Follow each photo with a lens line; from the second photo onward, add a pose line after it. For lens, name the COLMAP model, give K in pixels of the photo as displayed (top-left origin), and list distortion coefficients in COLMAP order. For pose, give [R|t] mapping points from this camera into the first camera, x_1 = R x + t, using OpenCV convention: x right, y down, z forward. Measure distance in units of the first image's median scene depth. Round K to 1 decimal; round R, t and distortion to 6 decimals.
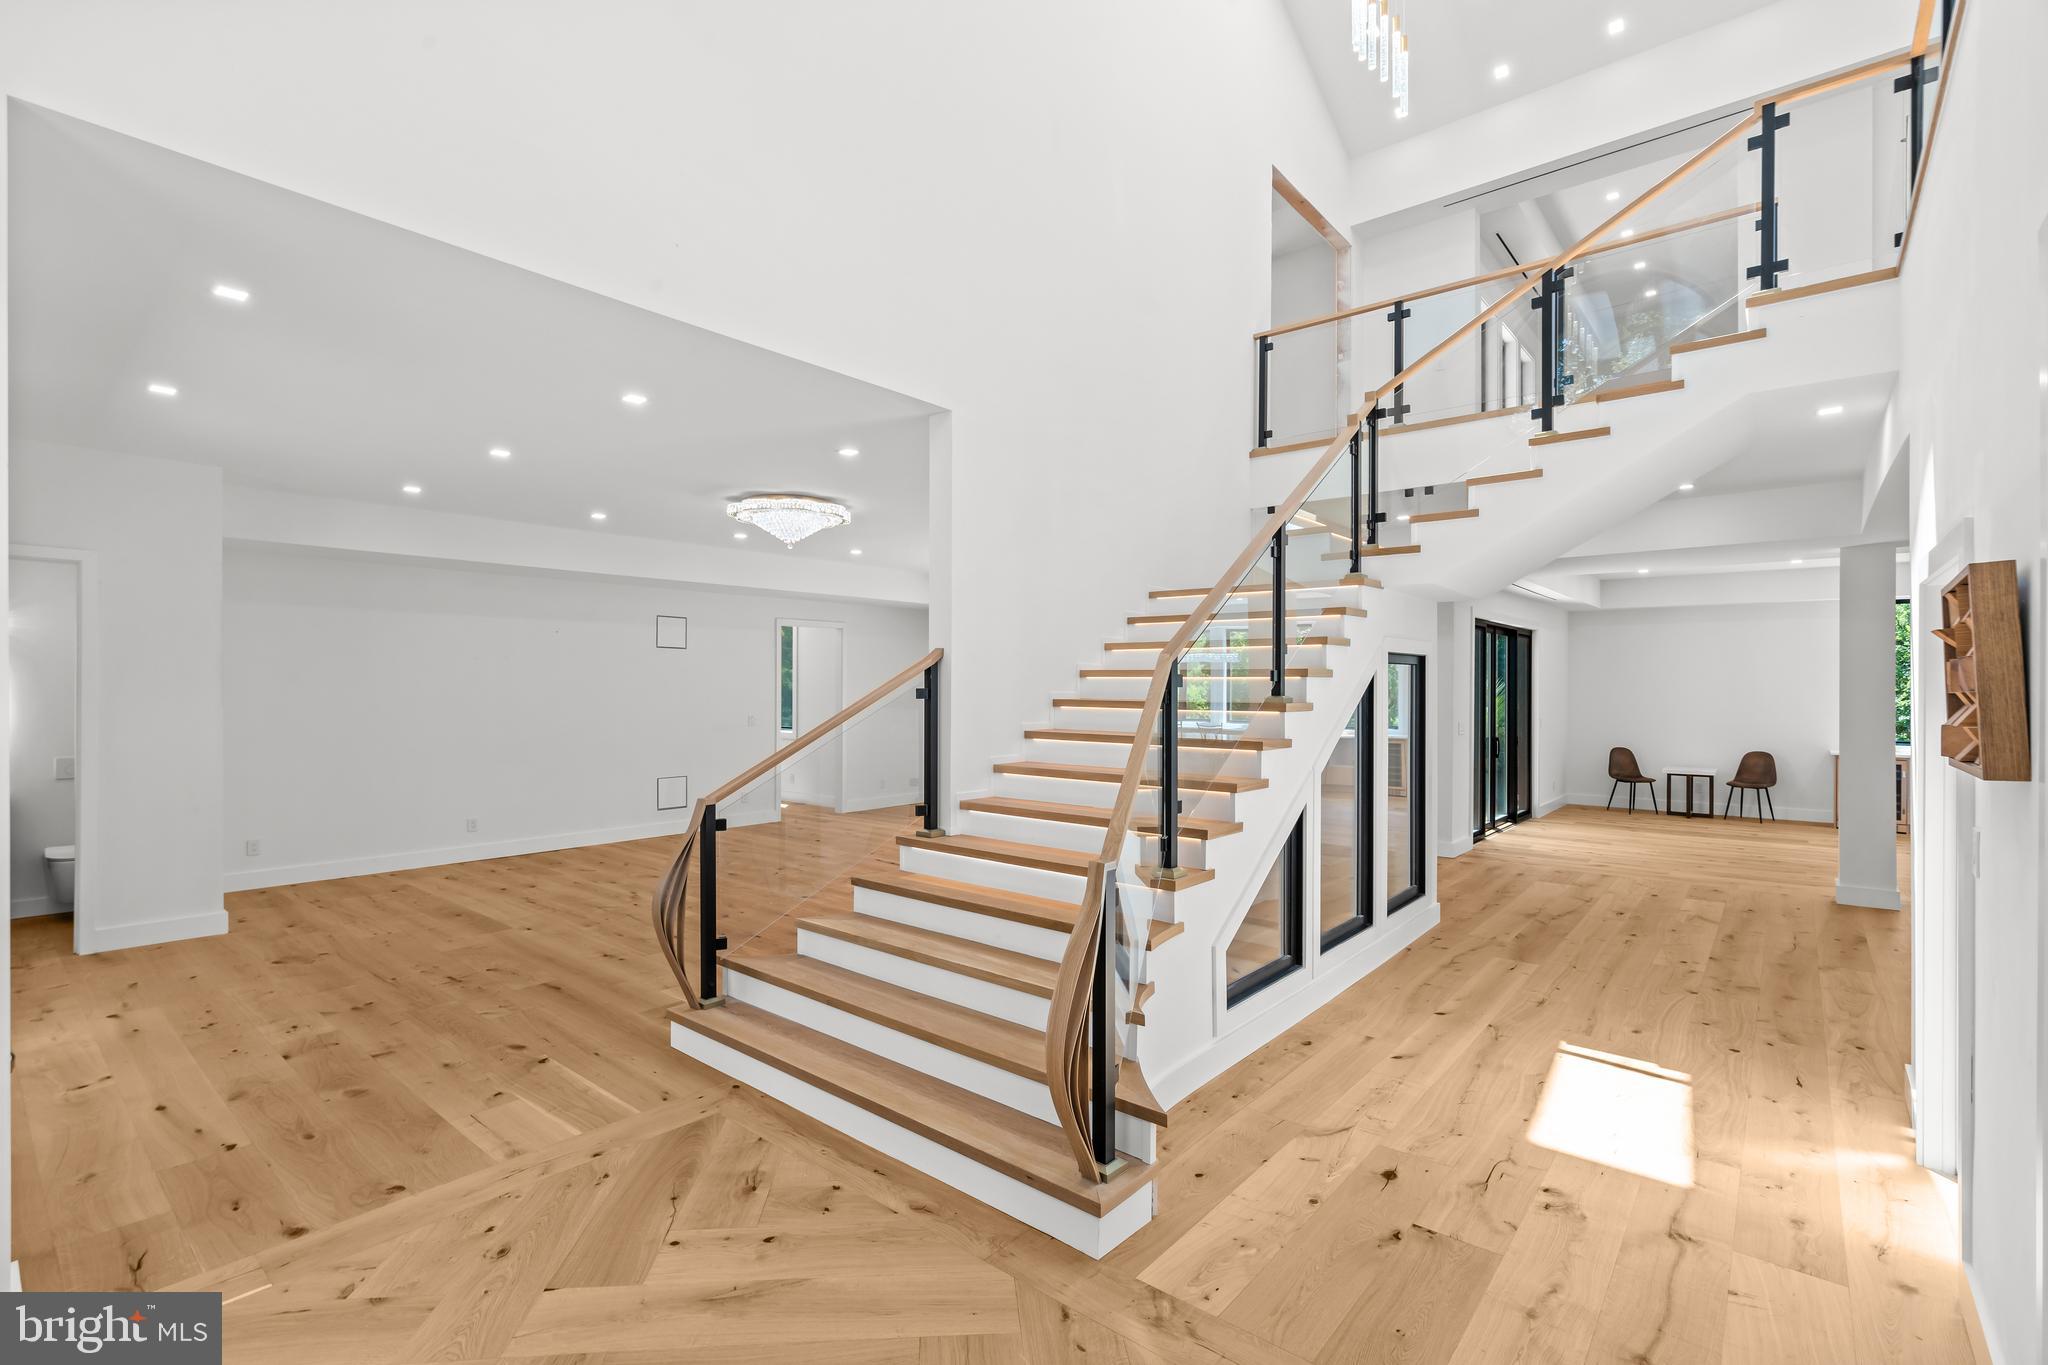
lens RADIAL K [[914.5, 0, 1025.4], [0, 914.5, 692.7], [0, 0, 1]] dist [-0.022667, 0.015136]
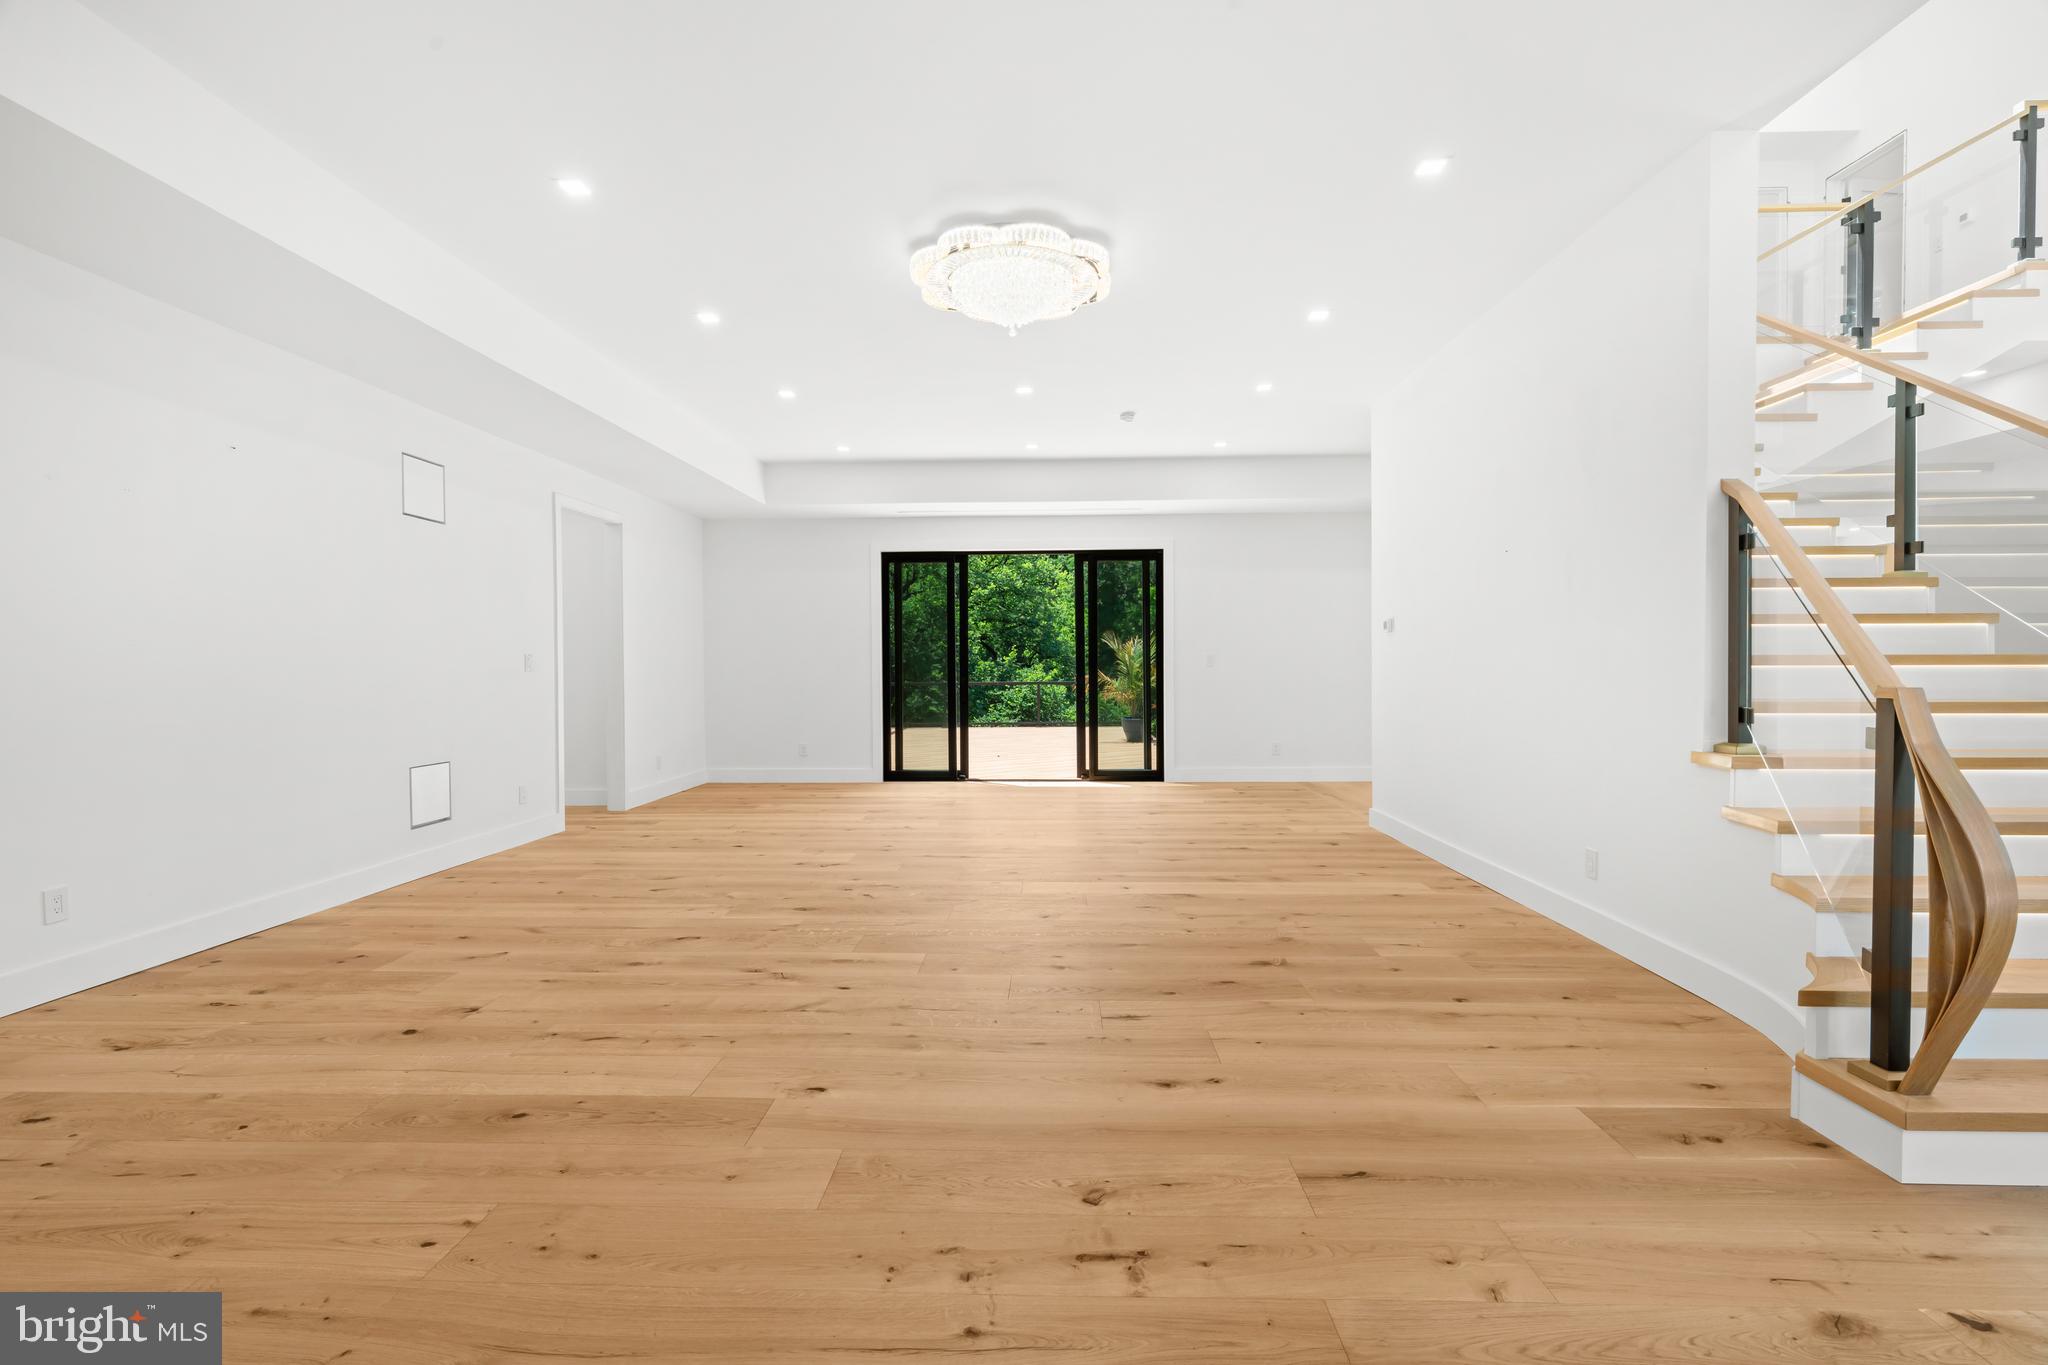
lens RADIAL K [[922.4, 0, 1024.0], [0, 922.4, 682.5], [0, 0, 1]] dist [-0.000810, -0.000018]
pose [[0.788083, -0.016581, 0.615345, -0.955655], [0.010034, 0.999850, 0.014091, 0.088932], [-0.615487, -0.004930, 0.788132, 0.797637]]
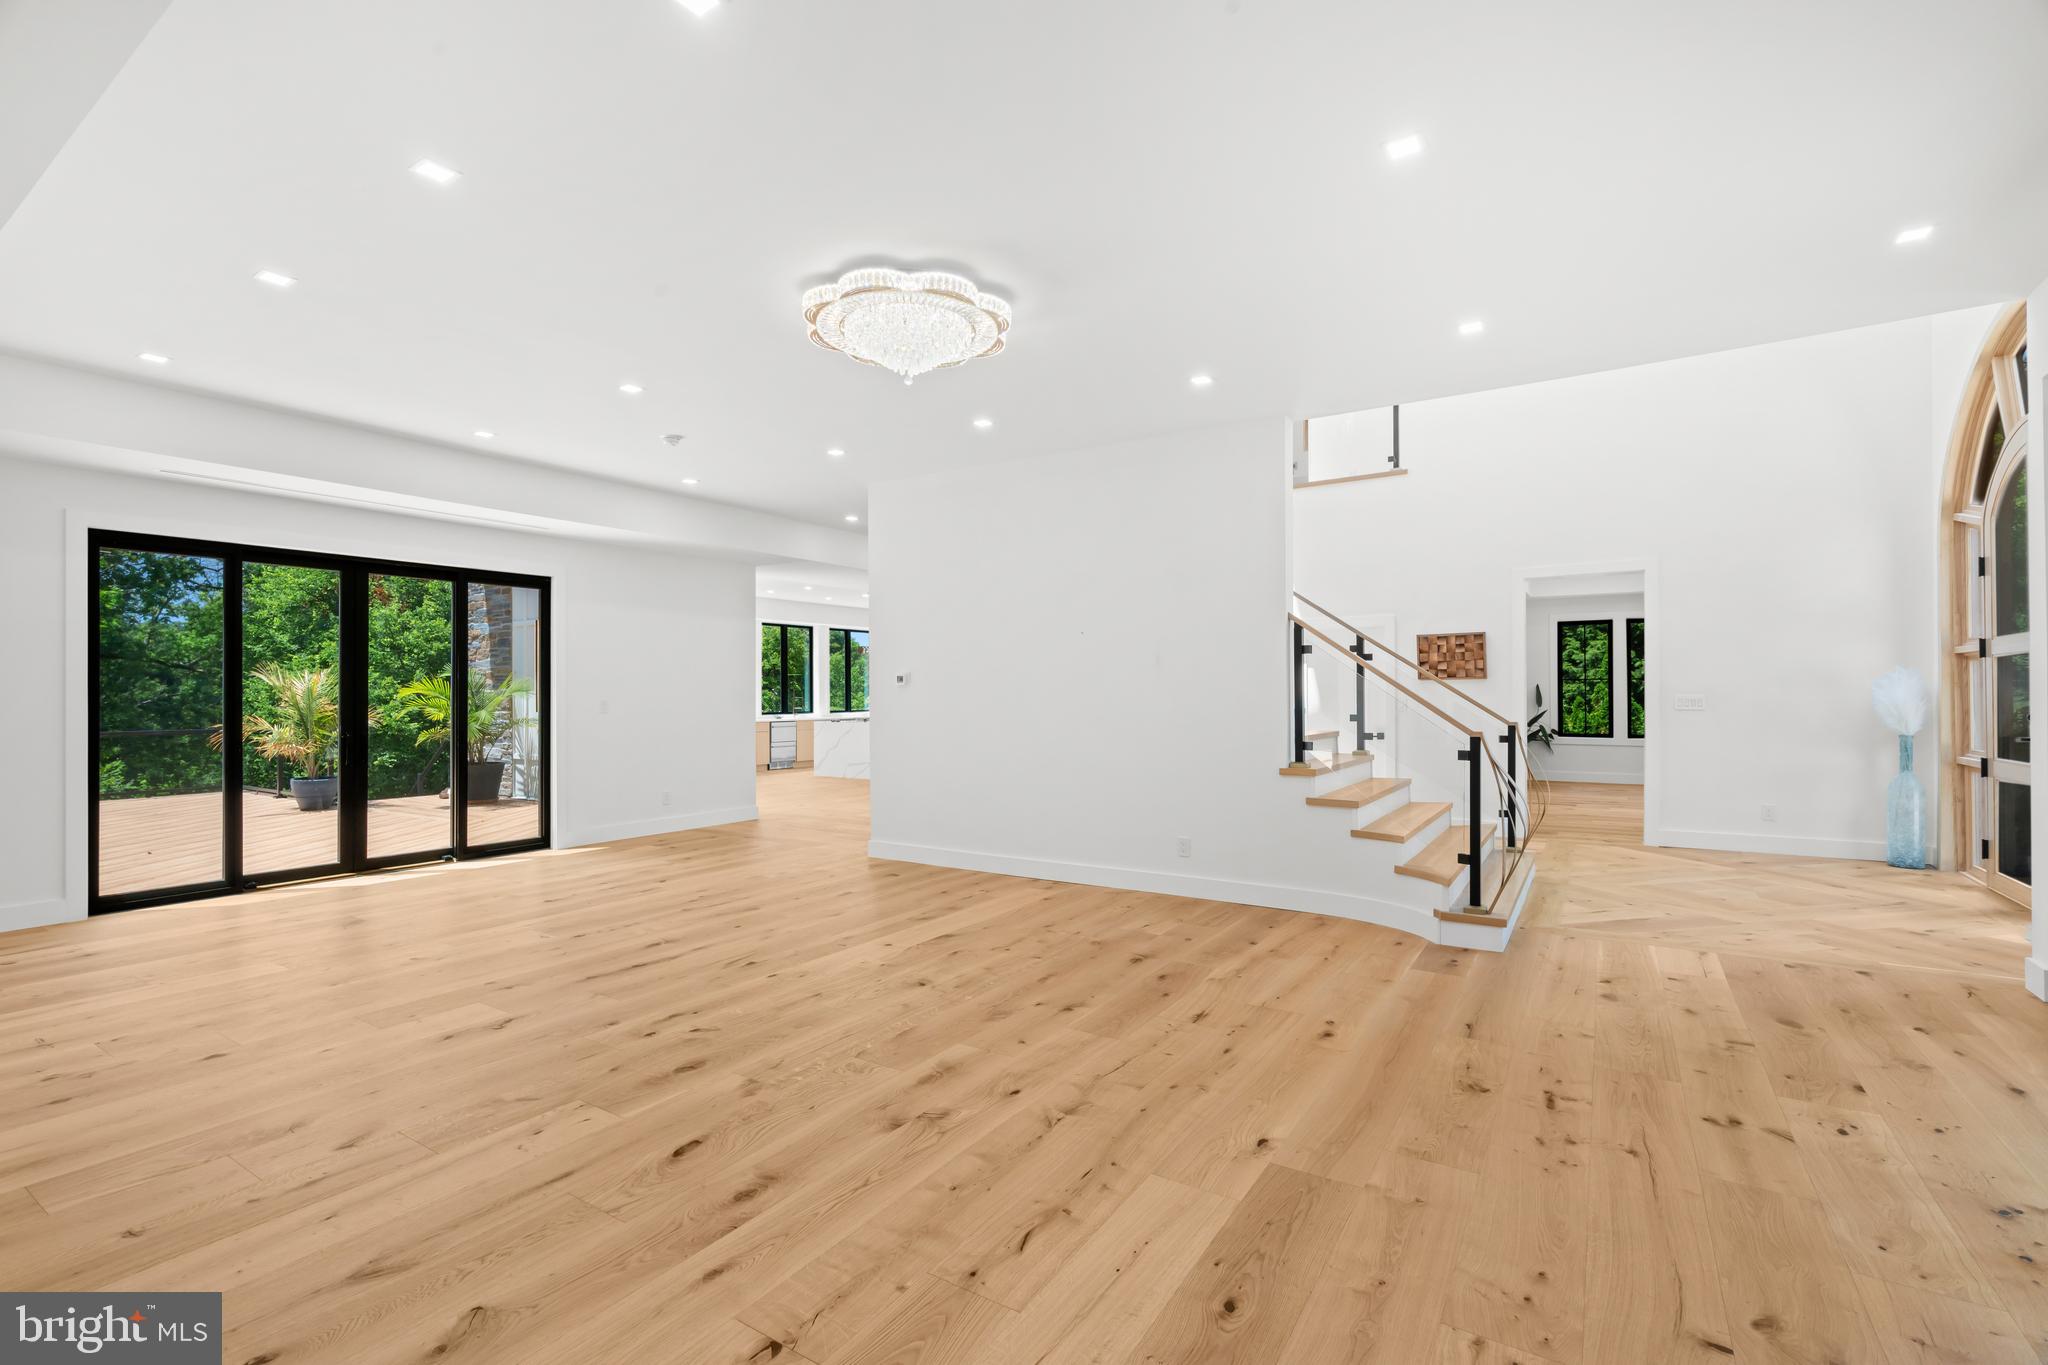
lens RADIAL K [[914.5, 0, 1025.4], [0, 914.5, 692.7], [0, 0, 1]] dist [-0.022667, 0.015136]
pose [[-0.125424, -0.001271, 0.992102, -1.275593], [0.009248, 0.999954, 0.002450, 0.050081], [-0.992060, 0.009483, -0.125406, 1.535919]]
